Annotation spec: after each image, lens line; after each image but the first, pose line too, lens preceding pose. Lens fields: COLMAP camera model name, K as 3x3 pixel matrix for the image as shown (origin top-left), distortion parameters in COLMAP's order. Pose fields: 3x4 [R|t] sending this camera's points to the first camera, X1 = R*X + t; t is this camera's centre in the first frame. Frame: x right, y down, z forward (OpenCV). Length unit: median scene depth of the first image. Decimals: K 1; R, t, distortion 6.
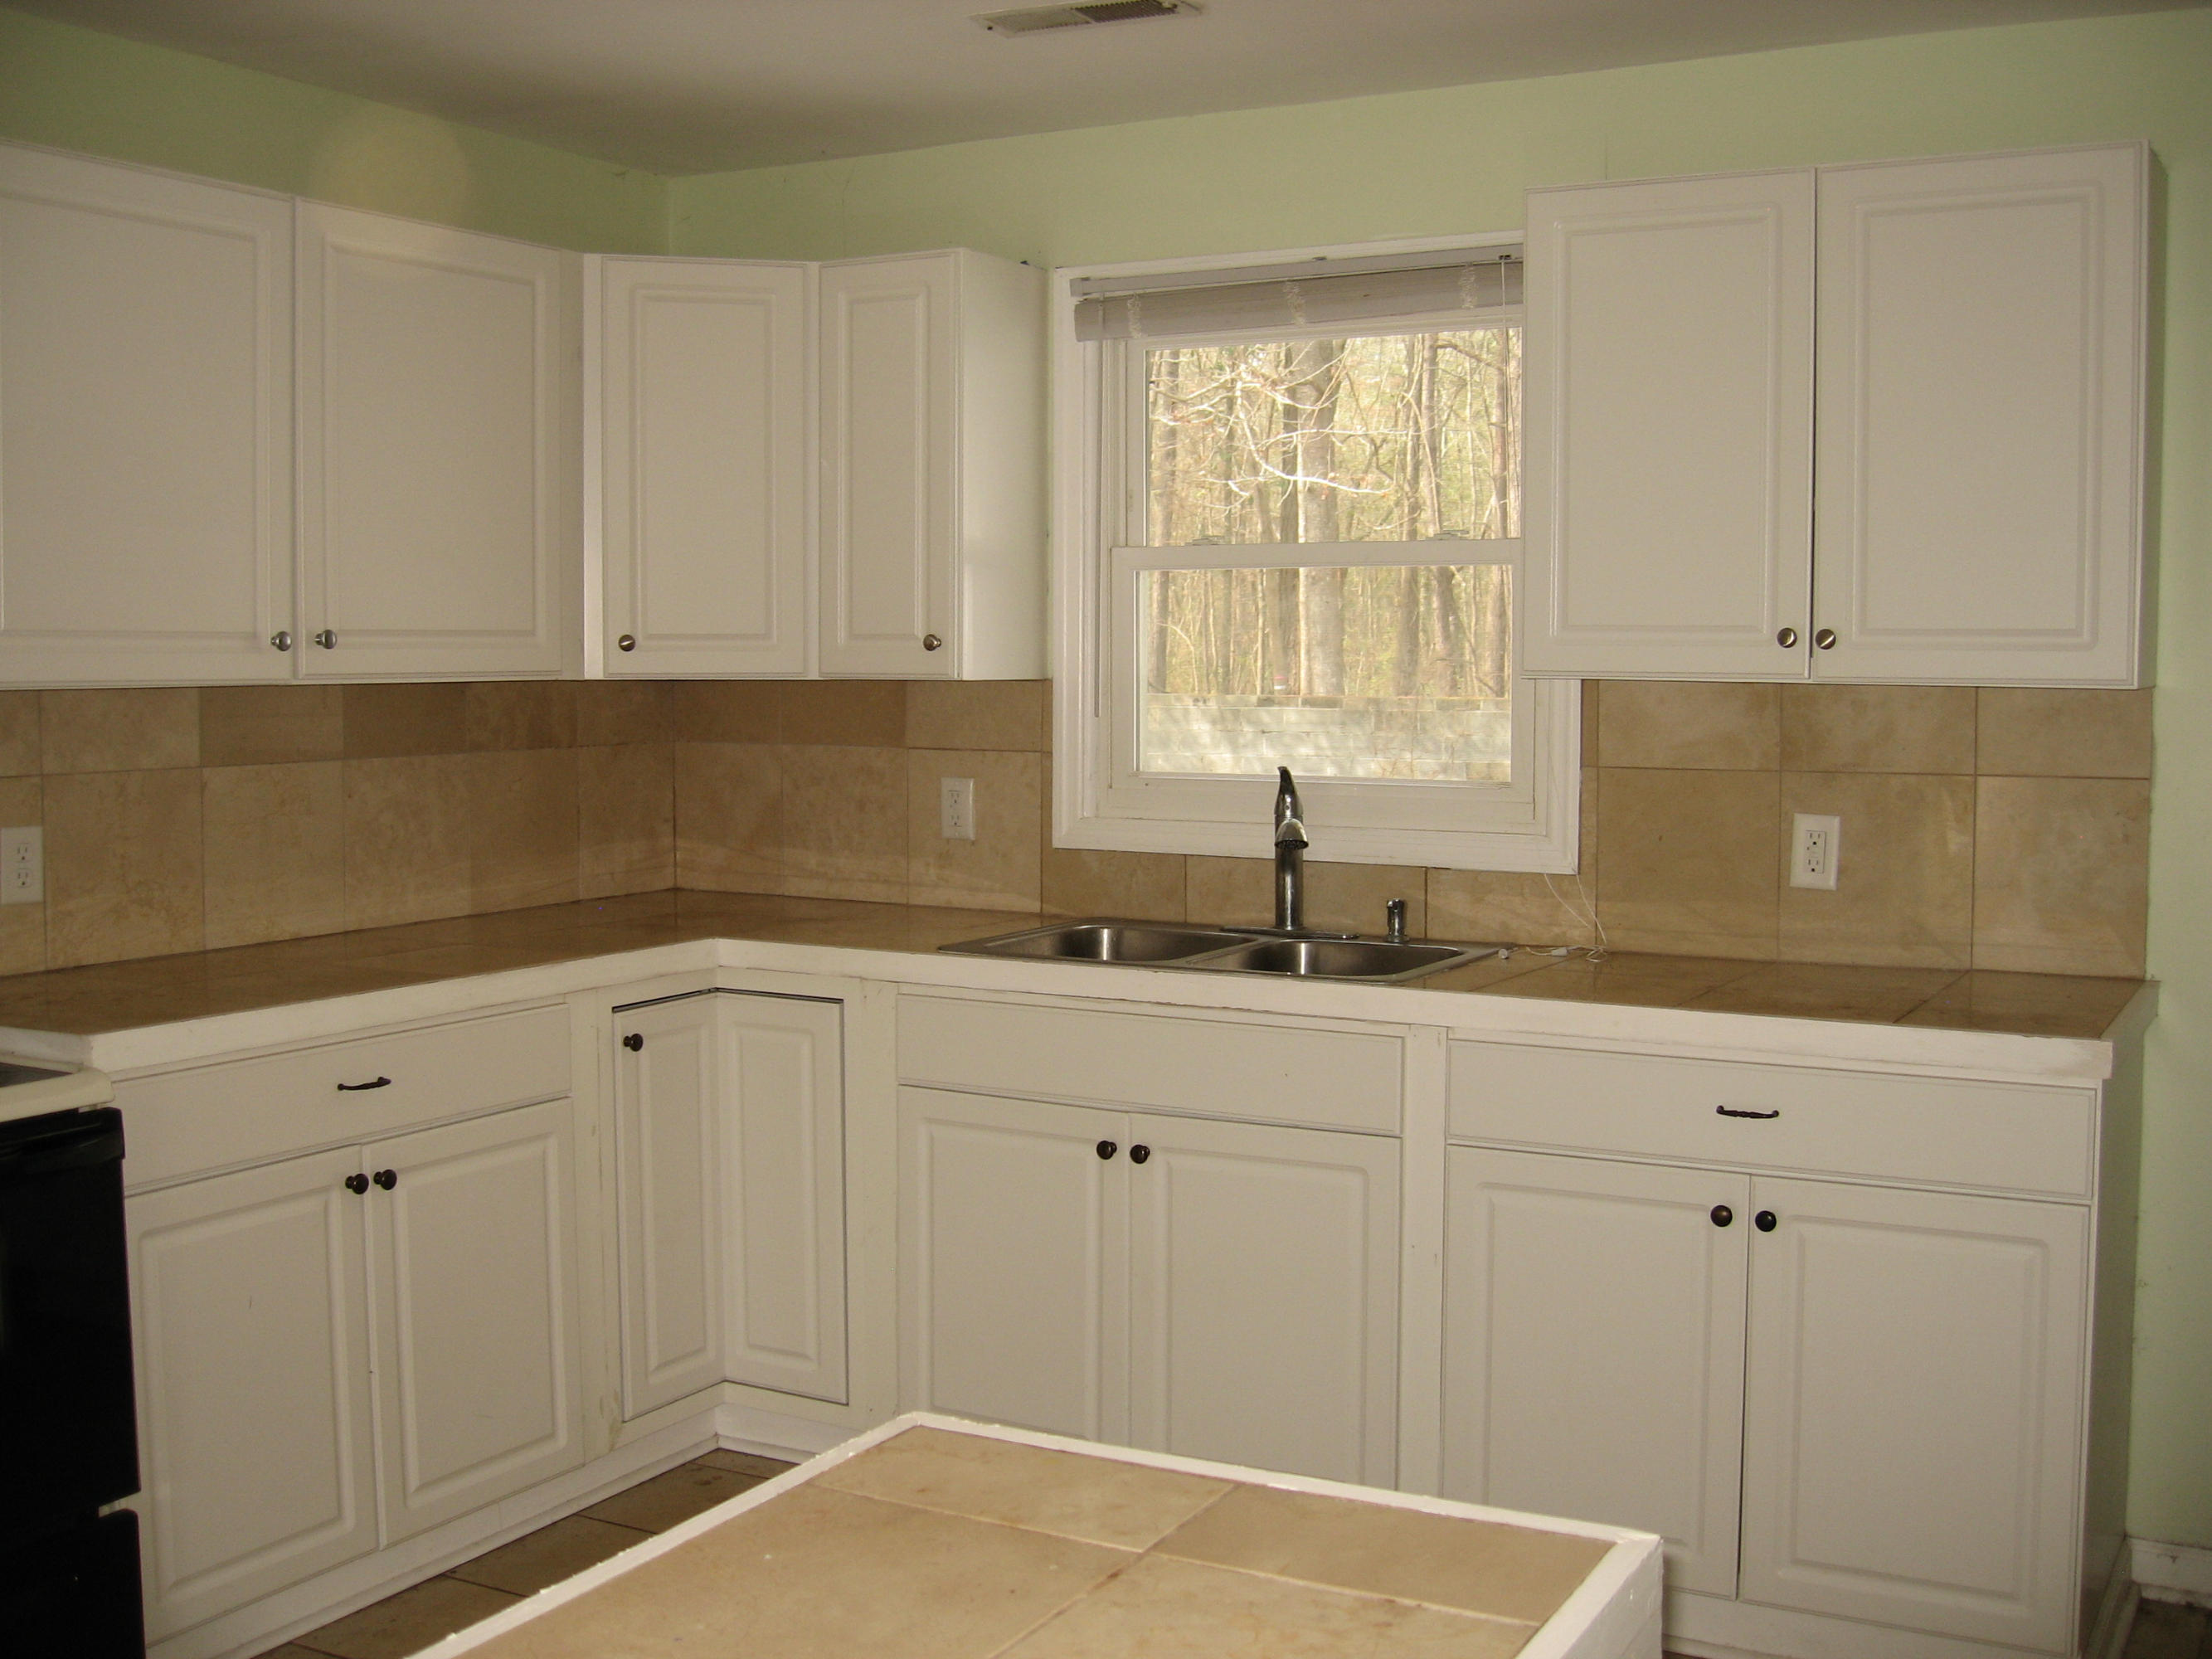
lens RADIAL K [[2391.3, 0, 1106.0], [0, 2391.3, 829.5], [0, 0, 1]] dist [-0.137026, 0.128211]
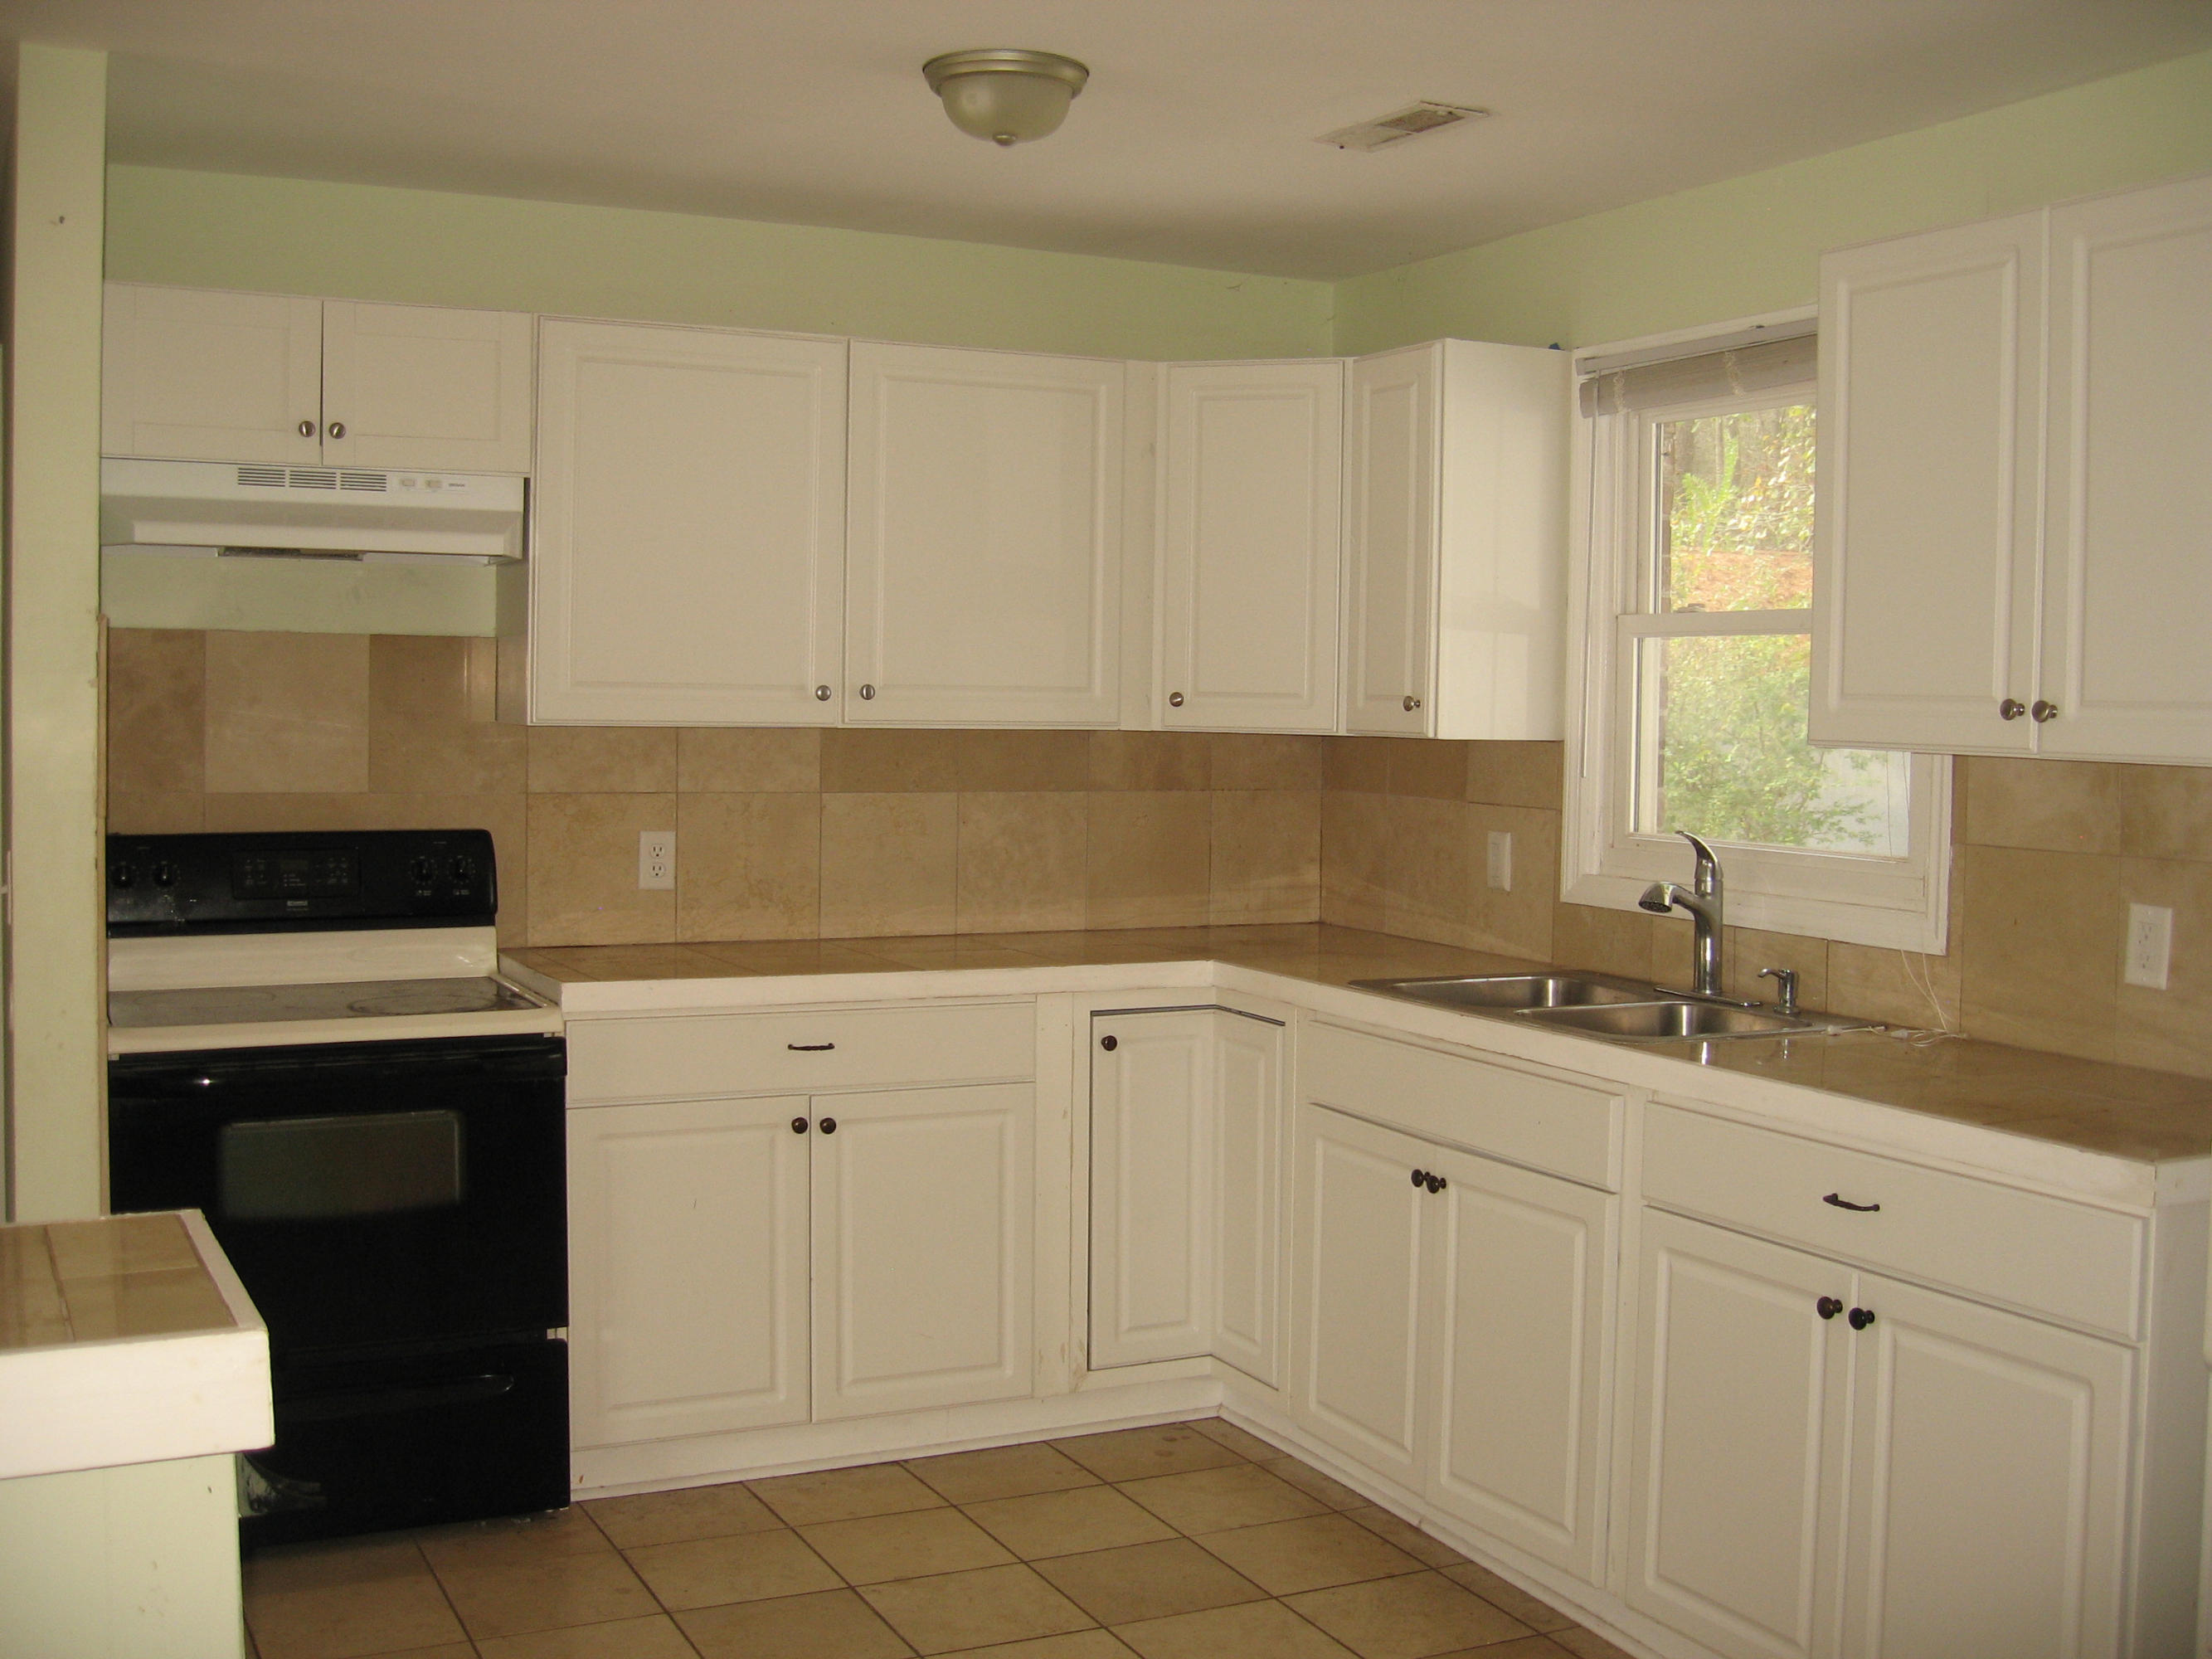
lens RADIAL K [[2391.3, 0, 1106.0], [0, 2391.3, 829.5], [0, 0, 1]] dist [-0.137026, 0.128211]
pose [[0.827325, 0.042699, -0.560099, 0.437865], [-0.056060, 0.998405, -0.006693, -0.006450], [0.558919, 0.036936, 0.828399, 0.028763]]
